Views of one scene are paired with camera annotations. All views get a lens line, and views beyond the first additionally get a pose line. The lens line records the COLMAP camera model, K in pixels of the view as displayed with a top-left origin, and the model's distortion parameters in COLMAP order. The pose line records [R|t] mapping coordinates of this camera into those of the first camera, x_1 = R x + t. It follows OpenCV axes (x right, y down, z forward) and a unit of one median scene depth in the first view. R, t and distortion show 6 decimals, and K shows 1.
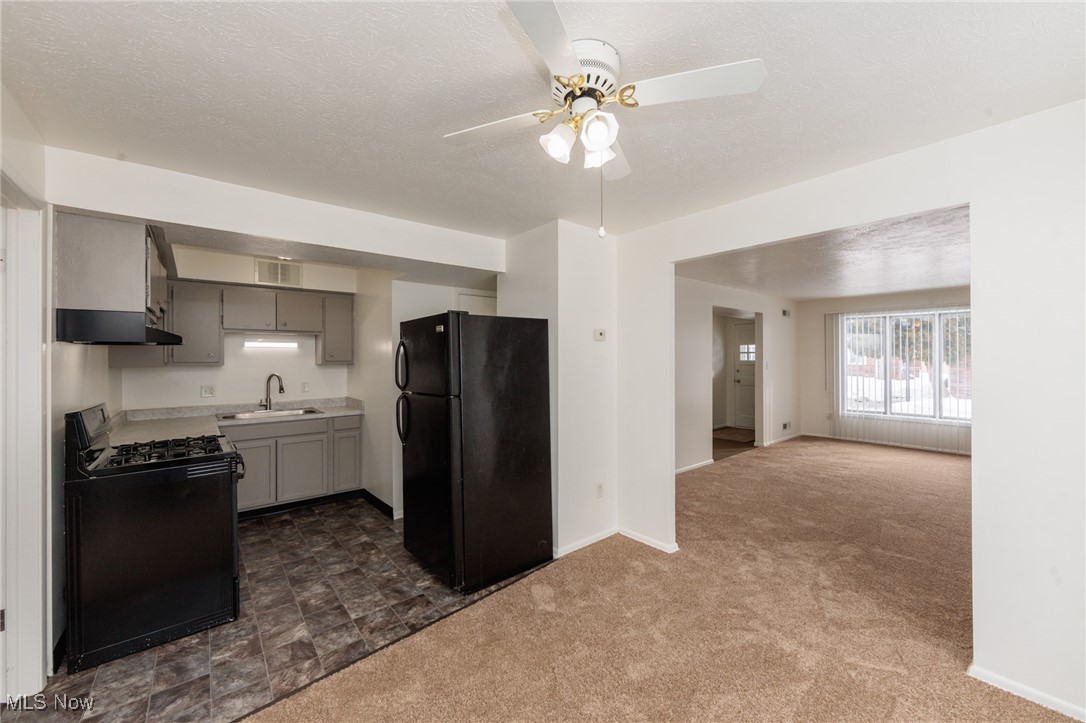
lens RADIAL K [[426.4, 0, 543.0], [0, 426.4, 361.5], [0, 0, 1]] dist [-0.001551, -0.000048]
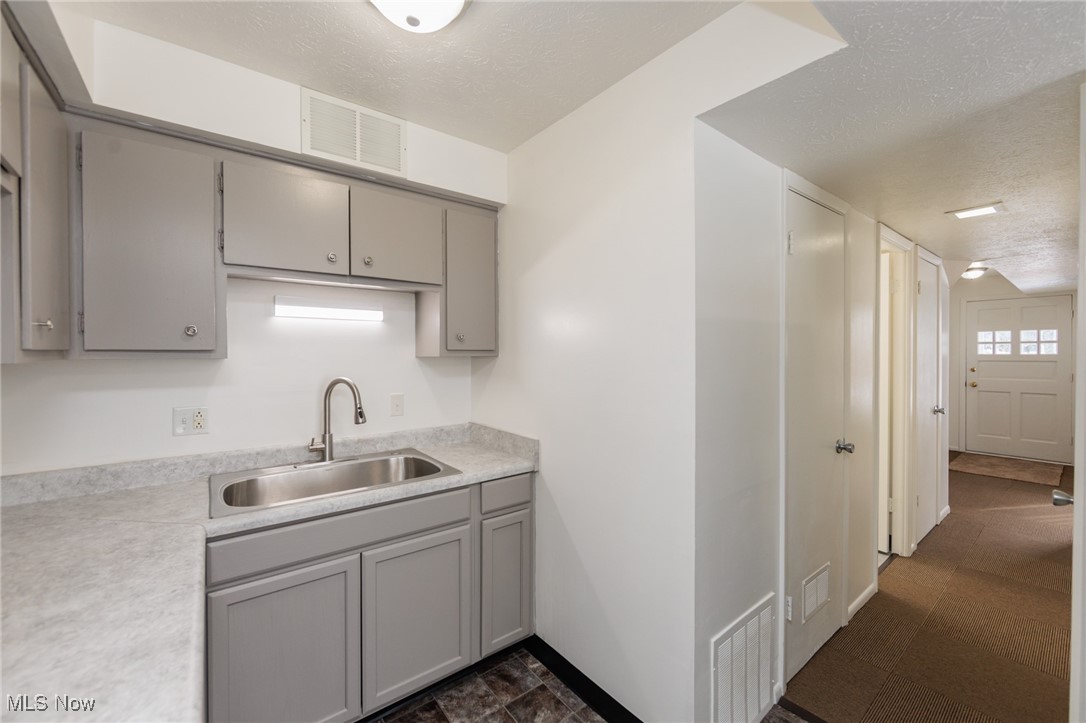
lens RADIAL K [[437.6, 0, 543.0], [0, 437.6, 361.5], [0, 0, 1]] dist [-0.001405, -0.000080]
pose [[0.999623, 0.003561, -0.027232, -0.377675], [-0.003228, 0.999919, 0.012282, 0.004611], [0.027273, -0.012190, 0.999554, 0.511900]]
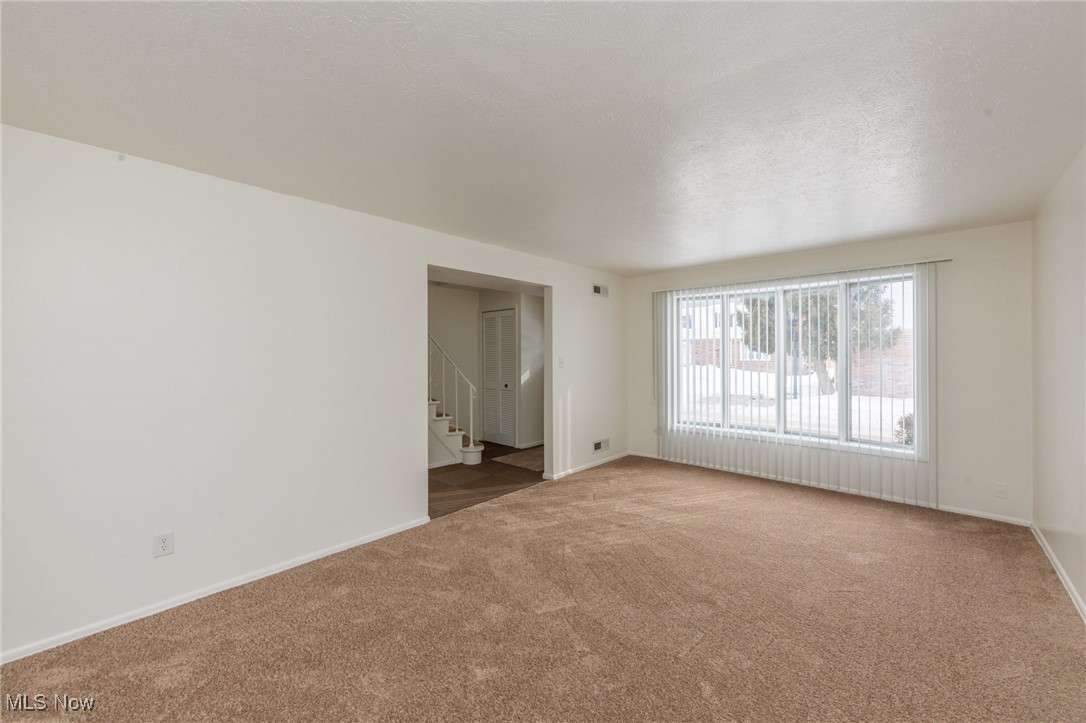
lens RADIAL K [[426.4, 0, 543.0], [0, 426.4, 361.5], [0, 0, 1]] dist [-0.001551, -0.000048]
pose [[0.991127, -0.005617, 0.132800, 0.804479], [0.004616, 0.999959, 0.007844, 0.004537], [-0.132839, -0.007161, 0.991112, 0.623150]]
